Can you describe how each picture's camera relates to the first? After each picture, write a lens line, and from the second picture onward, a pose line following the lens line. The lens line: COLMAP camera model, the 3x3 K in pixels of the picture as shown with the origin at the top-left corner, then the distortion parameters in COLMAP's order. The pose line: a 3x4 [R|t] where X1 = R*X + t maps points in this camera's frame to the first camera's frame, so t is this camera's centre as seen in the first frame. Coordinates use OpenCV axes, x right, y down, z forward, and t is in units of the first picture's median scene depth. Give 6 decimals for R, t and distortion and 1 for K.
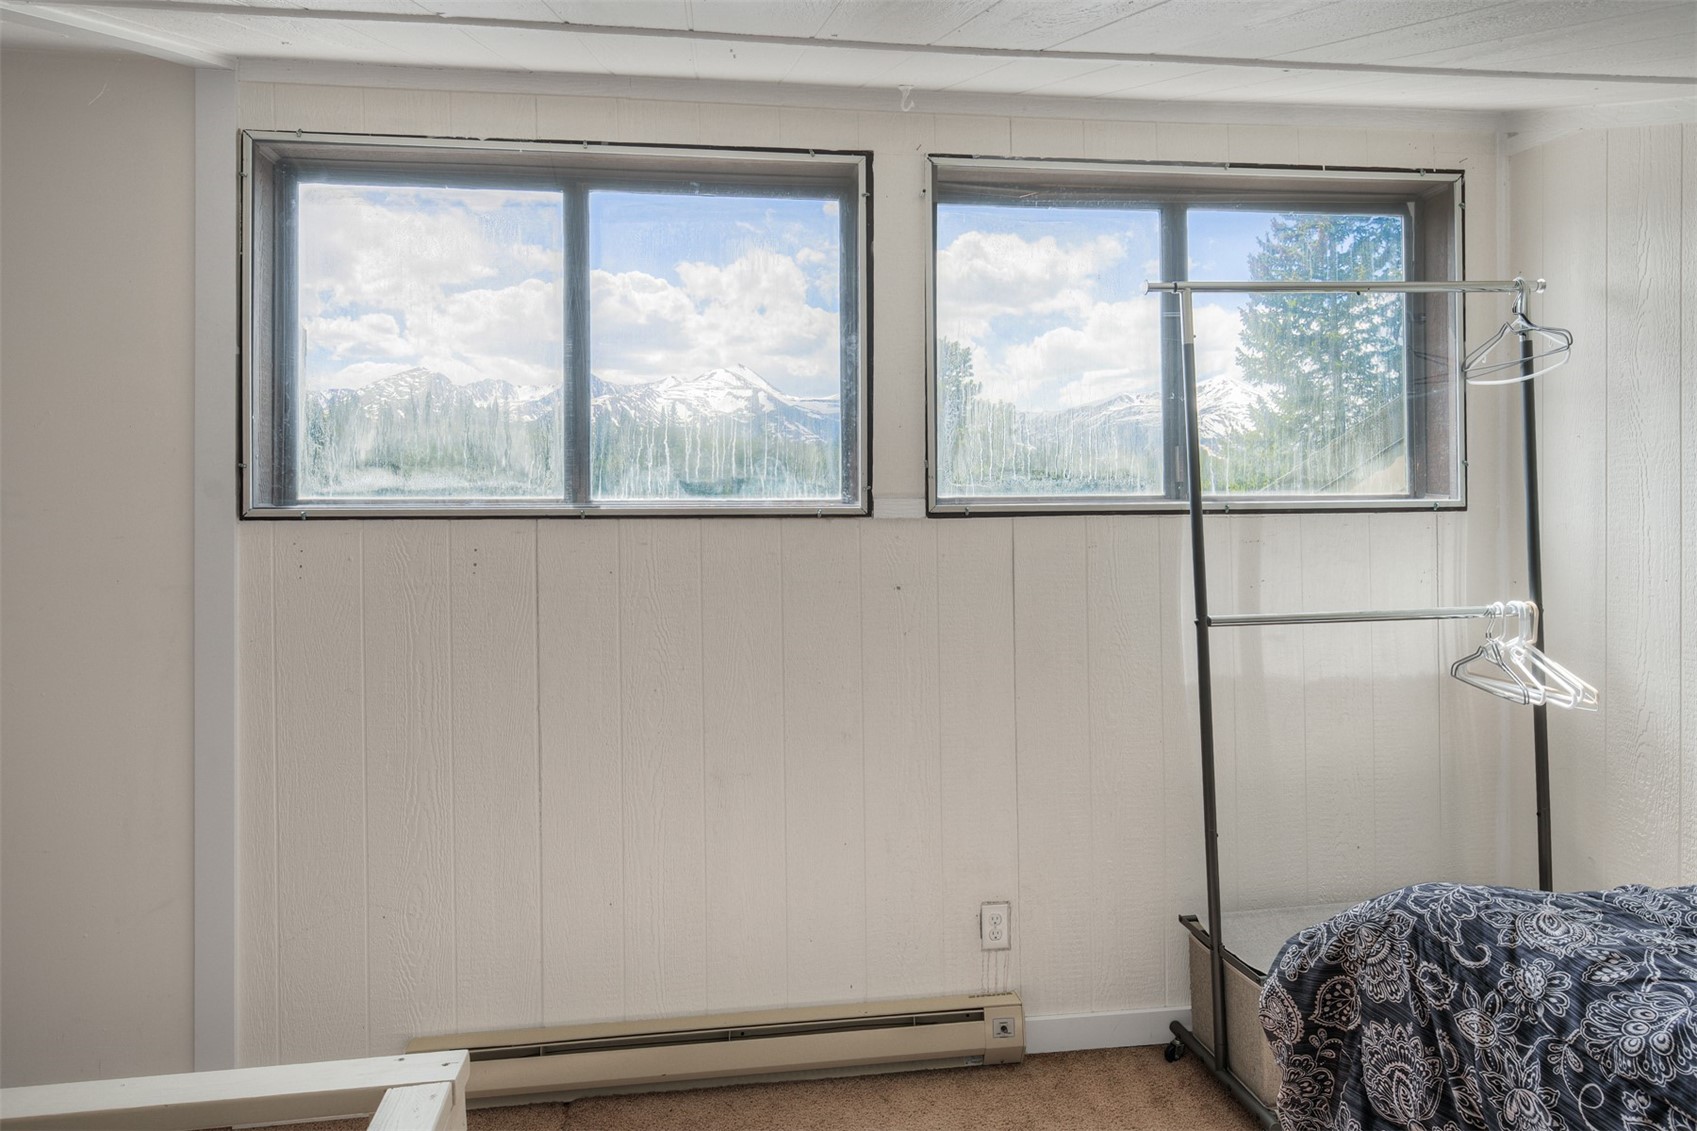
lens RADIAL K [[1052.3, 0, 852.2], [0, 1052.3, 513.2], [0, 0, 1]] dist [0.001157, -0.003276]
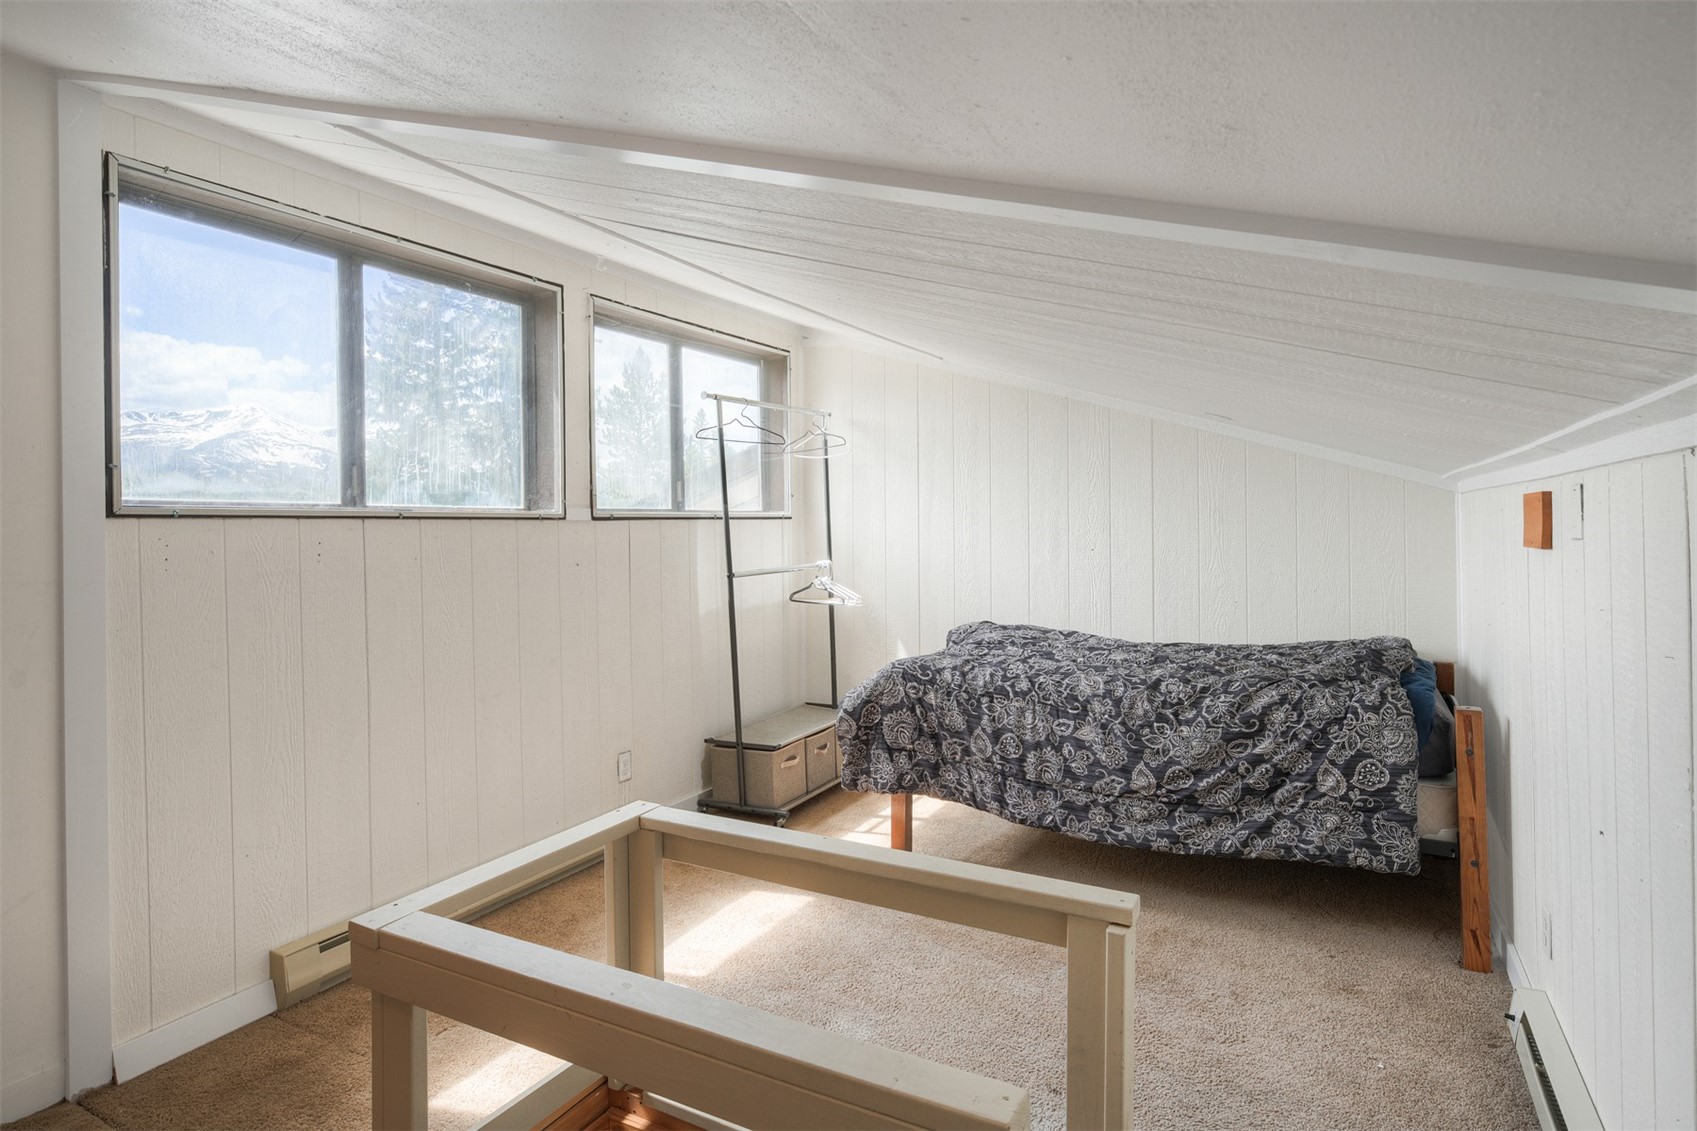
lens RADIAL K [[983.3, 0, 828.2], [0, 983.3, 536.9], [0, 0, 1]] dist [-0.005075, 0.001260]
pose [[0.585552, -0.006134, 0.810612, -0.908597], [0.007858, 0.999967, 0.001891, 0.028905], [-0.810597, 0.005263, 0.585581, -0.165880]]
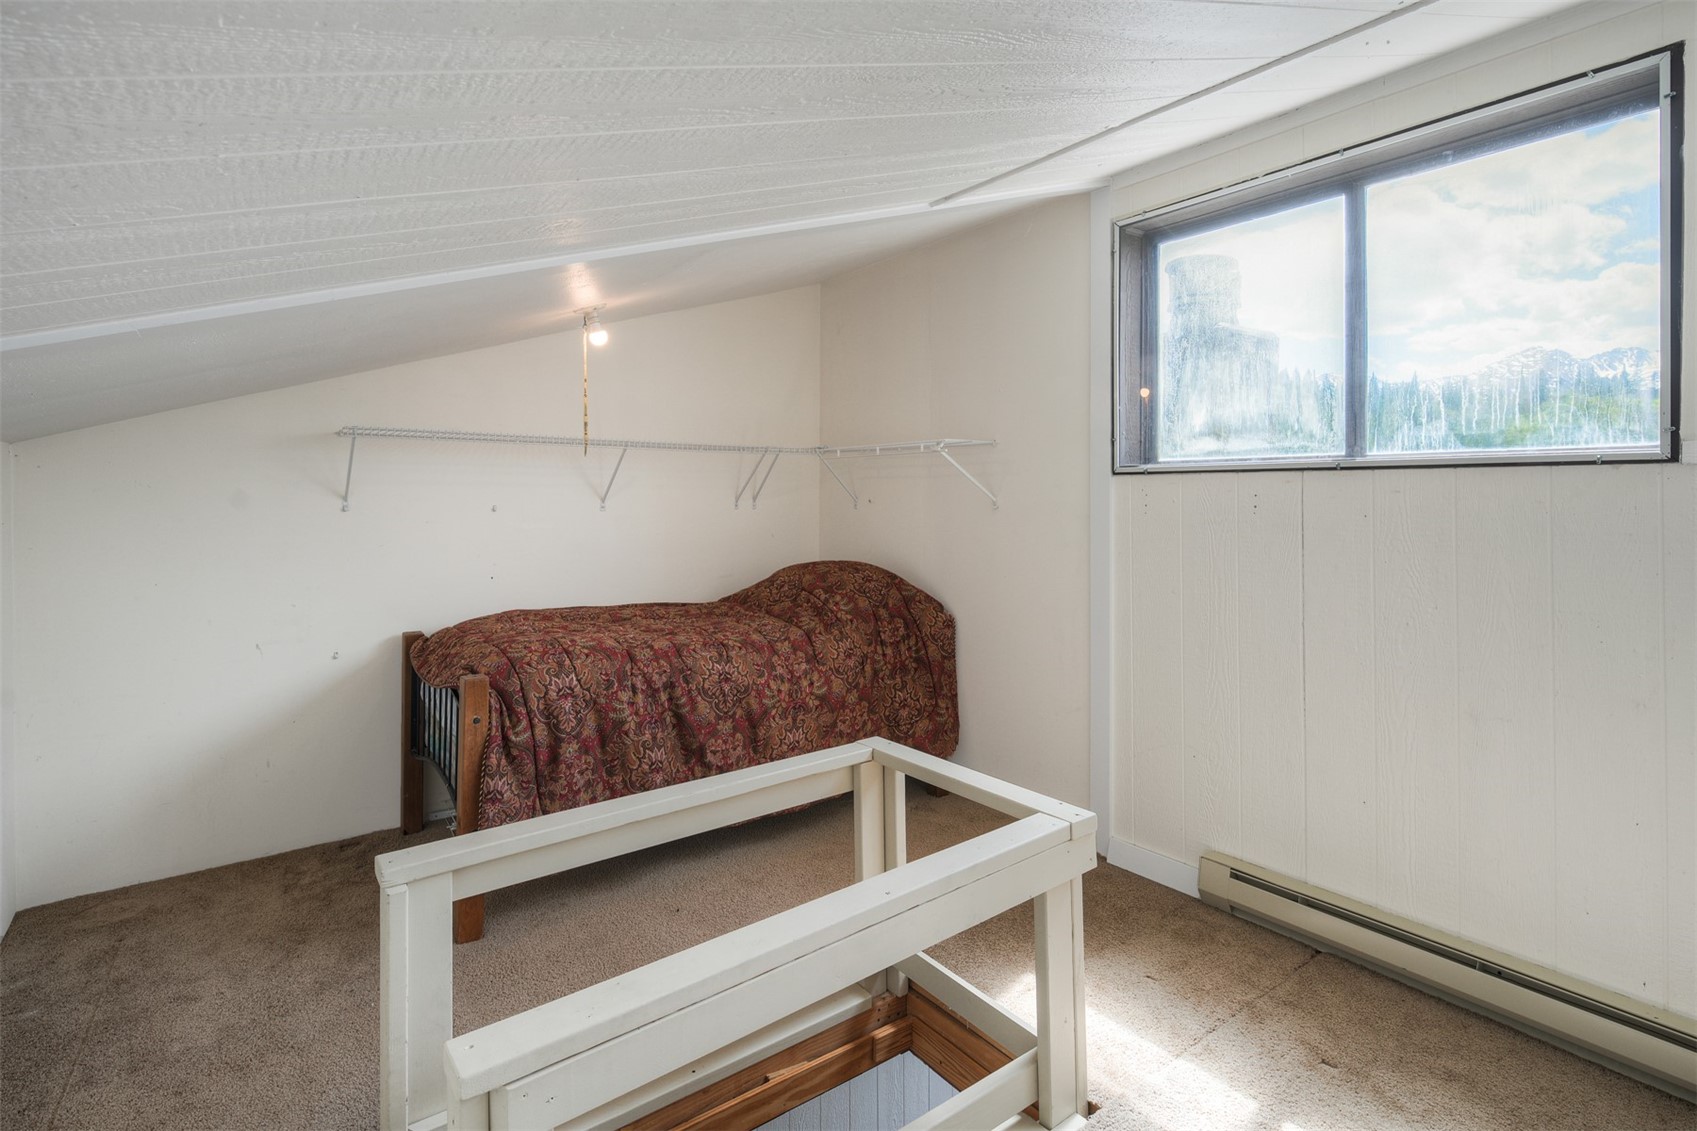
lens RADIAL K [[811.2, 0, 850.0], [0, 811.2, 492.5], [0, 0, 1]] dist [-0.004626, -0.001873]
pose [[0.489501, 0.006570, -0.871978, 0.254082], [0.003584, 0.999948, 0.009546, 0.019032], [0.871995, -0.007798, 0.489452, 0.070410]]
